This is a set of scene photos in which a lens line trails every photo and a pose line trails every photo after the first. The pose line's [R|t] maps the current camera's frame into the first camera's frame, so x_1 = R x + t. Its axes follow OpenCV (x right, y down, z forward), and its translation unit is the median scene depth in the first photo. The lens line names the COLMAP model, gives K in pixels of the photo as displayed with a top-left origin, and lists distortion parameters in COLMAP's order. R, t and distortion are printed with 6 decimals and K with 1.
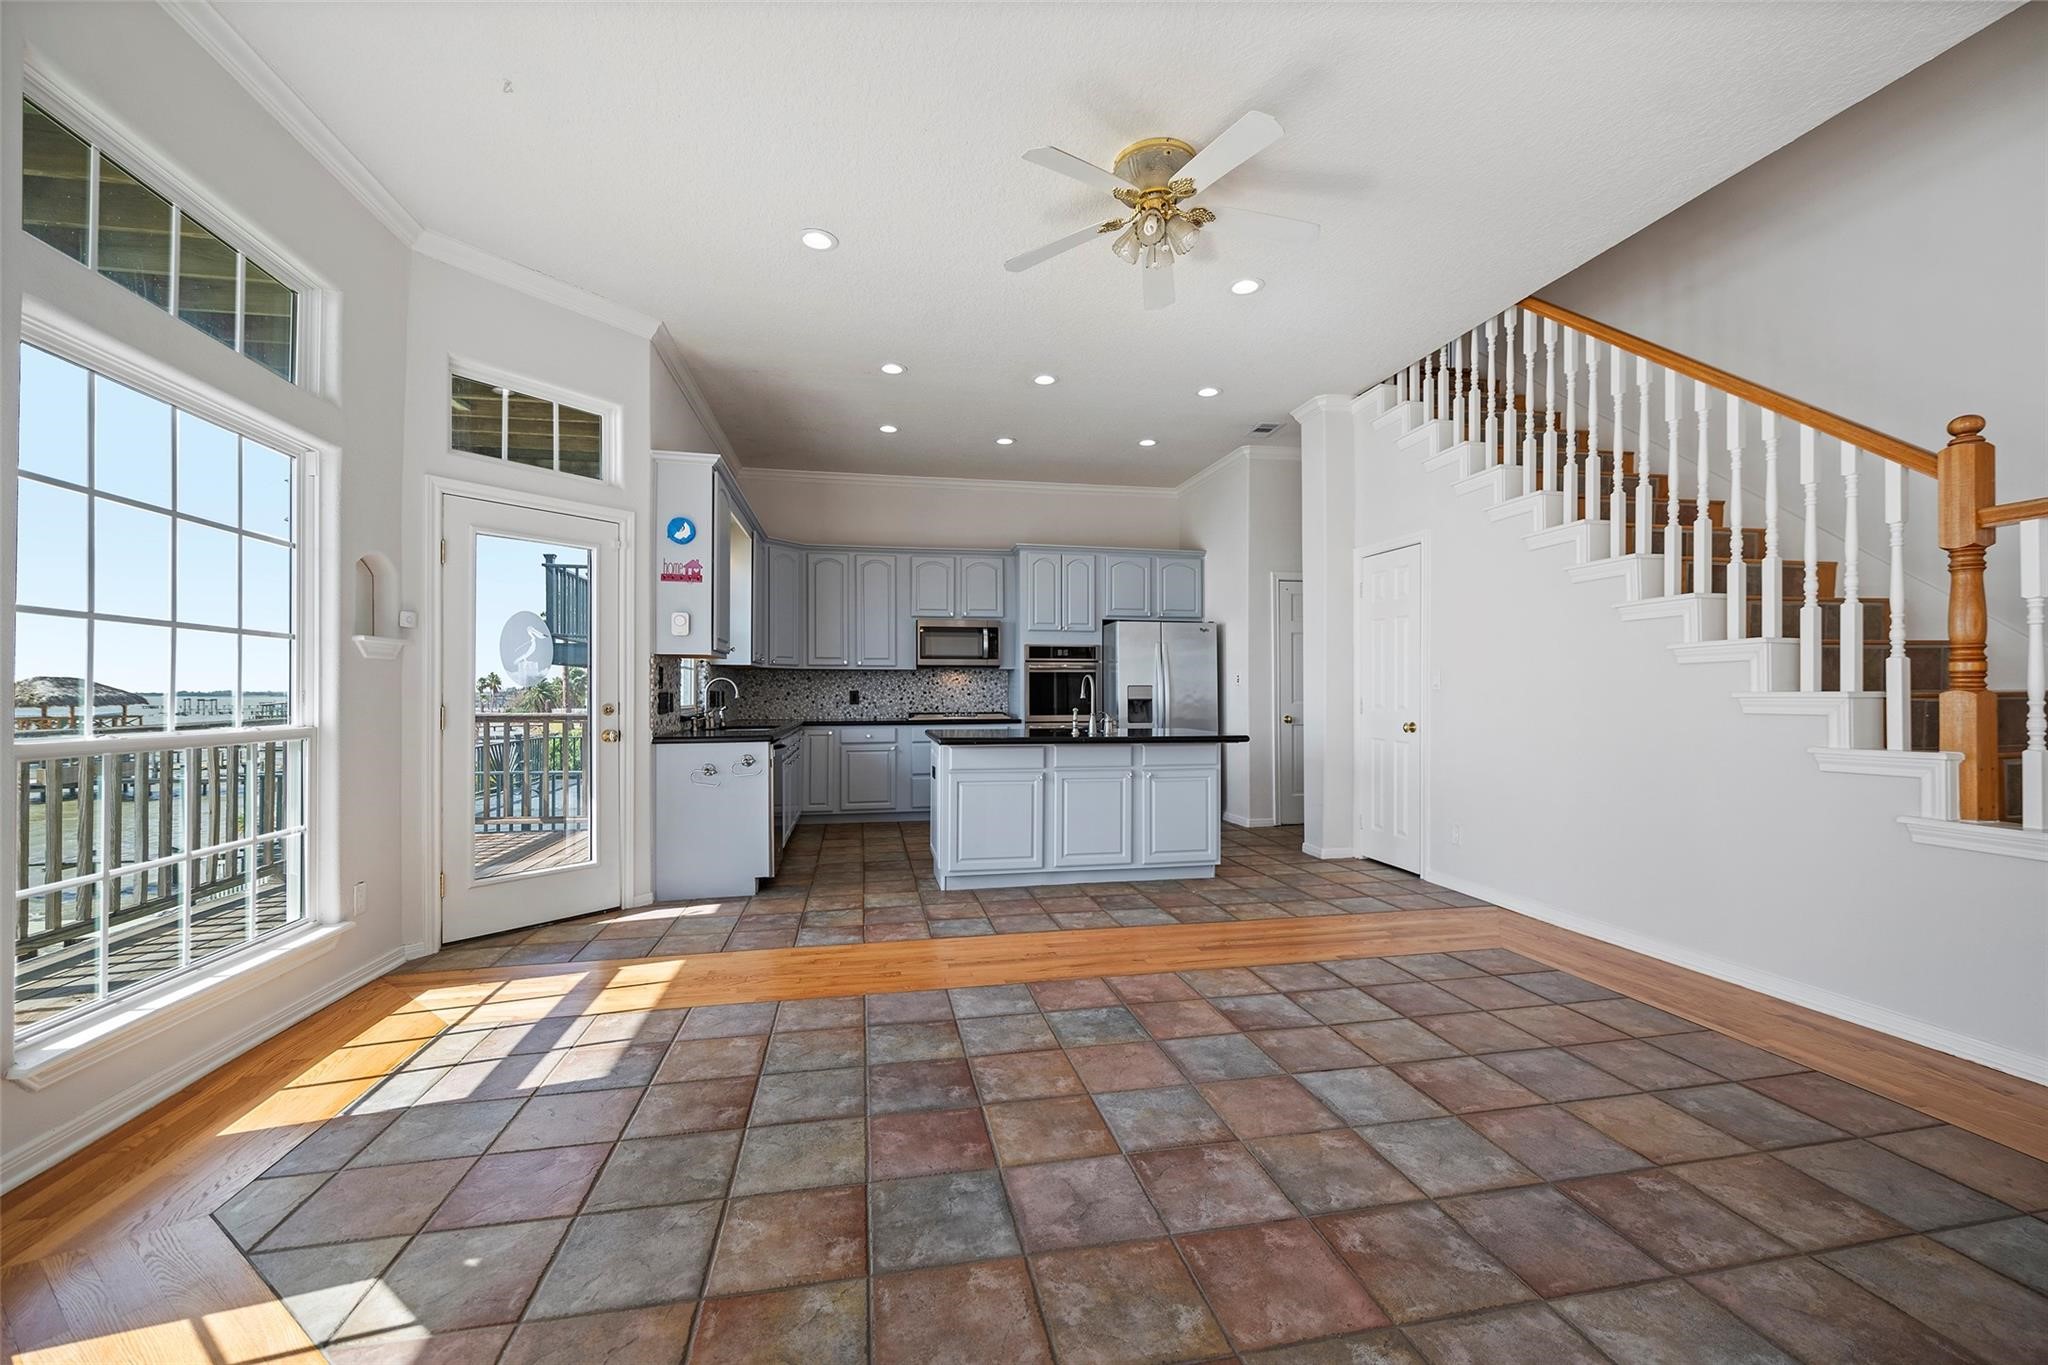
lens RADIAL K [[831.5, 0, 1013.3], [0, 831.5, 678.9], [0, 0, 1]] dist [-0.003824, -0.000220]
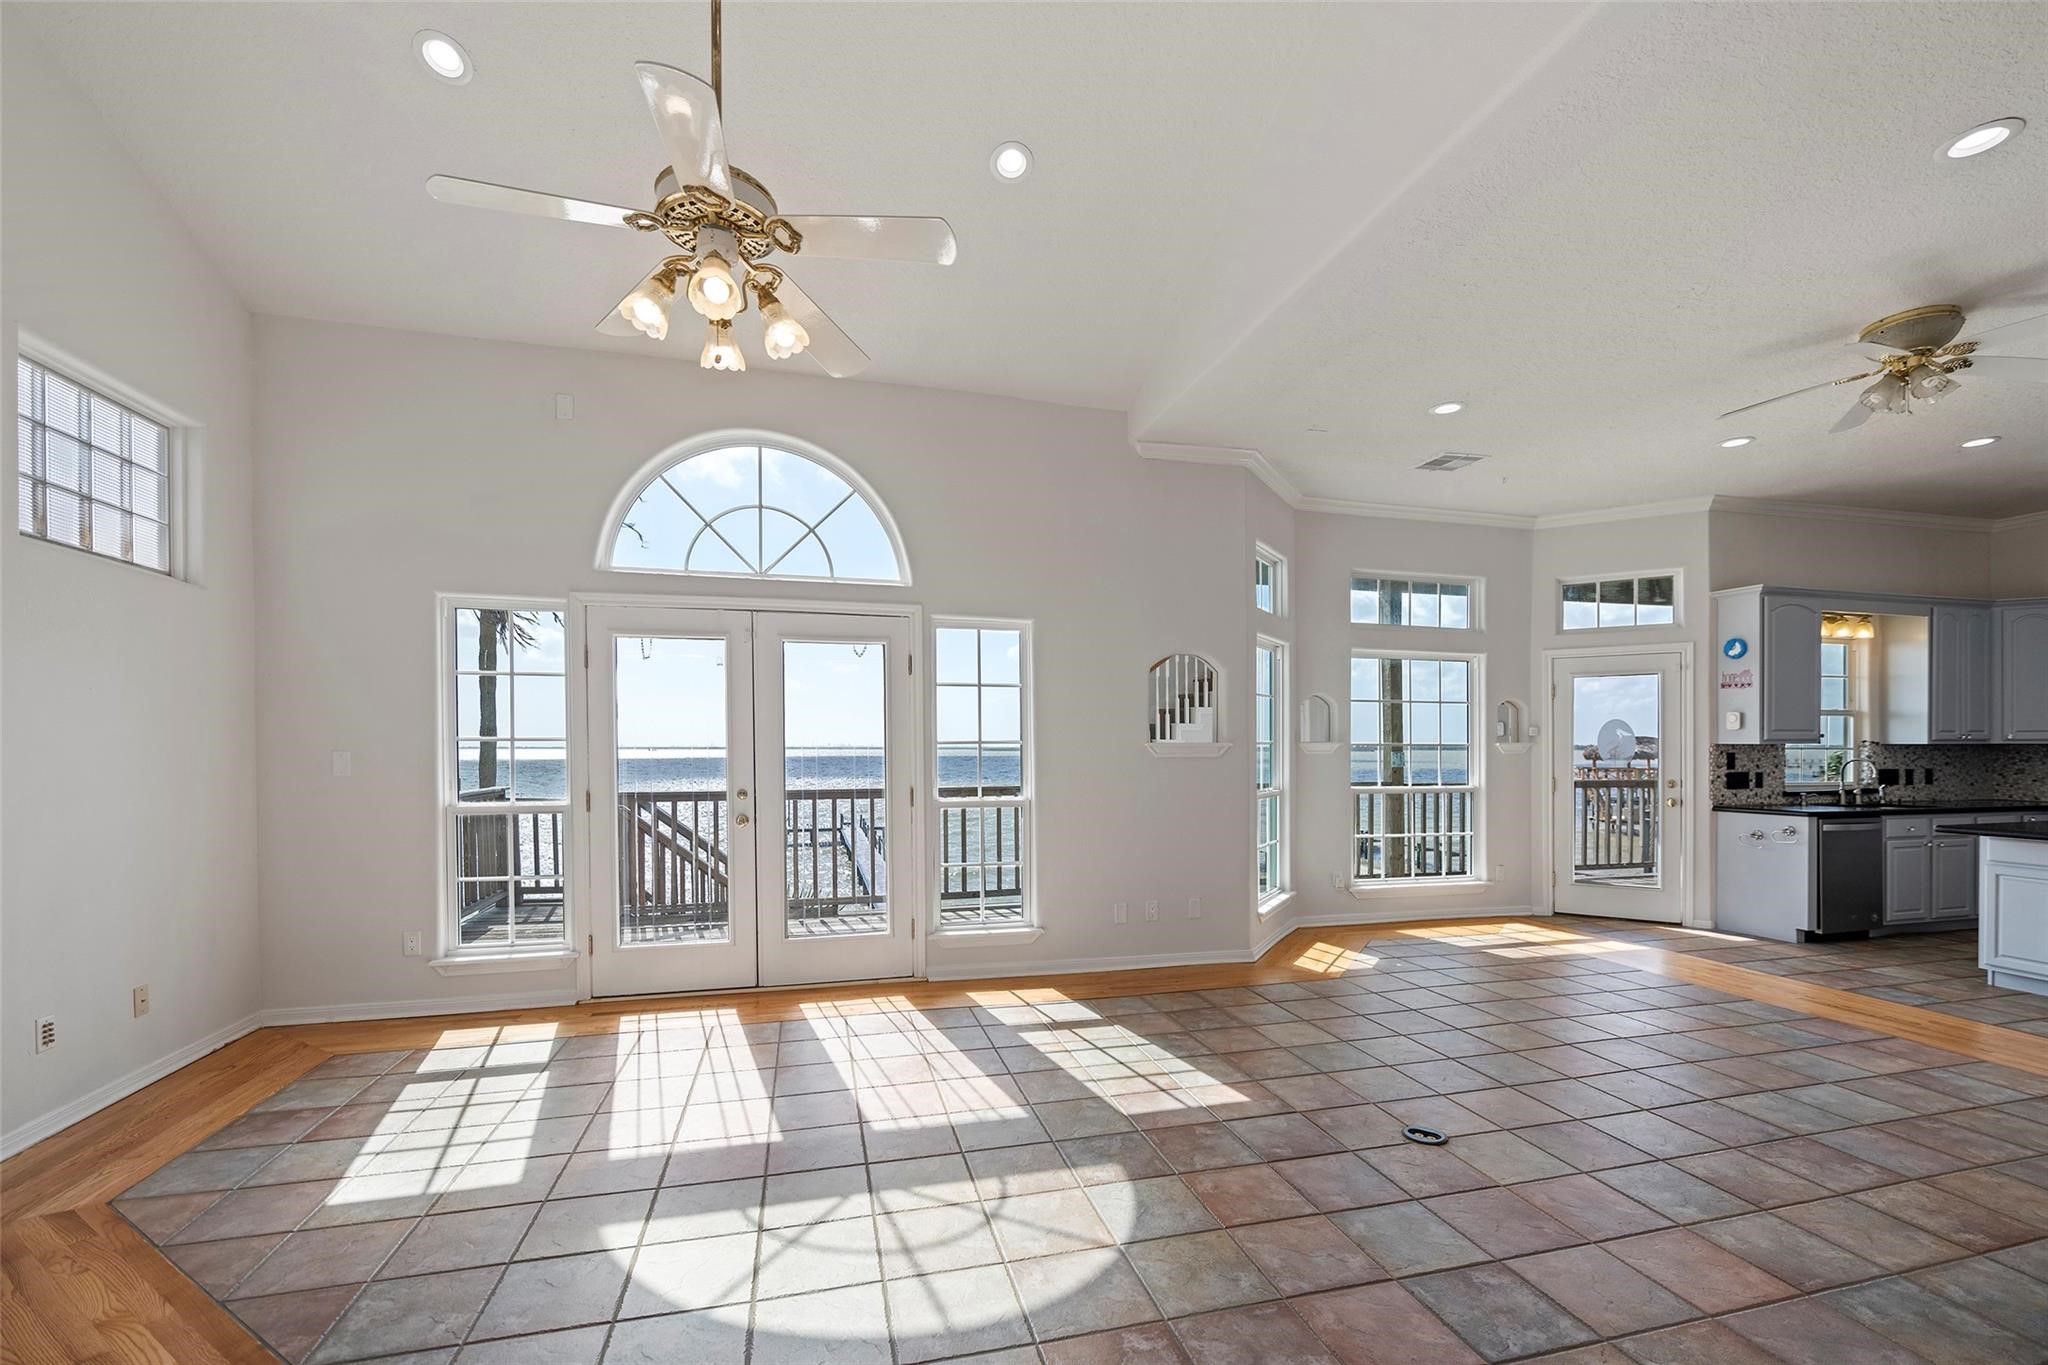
lens RADIAL K [[831.5, 0, 1039.1], [0, 831.5, 740.9], [0, 0, 1]] dist [-0.003824, -0.000220]
pose [[0.069089, -0.007117, -0.997585, 0.843341], [0.017252, 0.999834, -0.005938, -0.047038], [0.997461, -0.016800, 0.069201, -0.186568]]
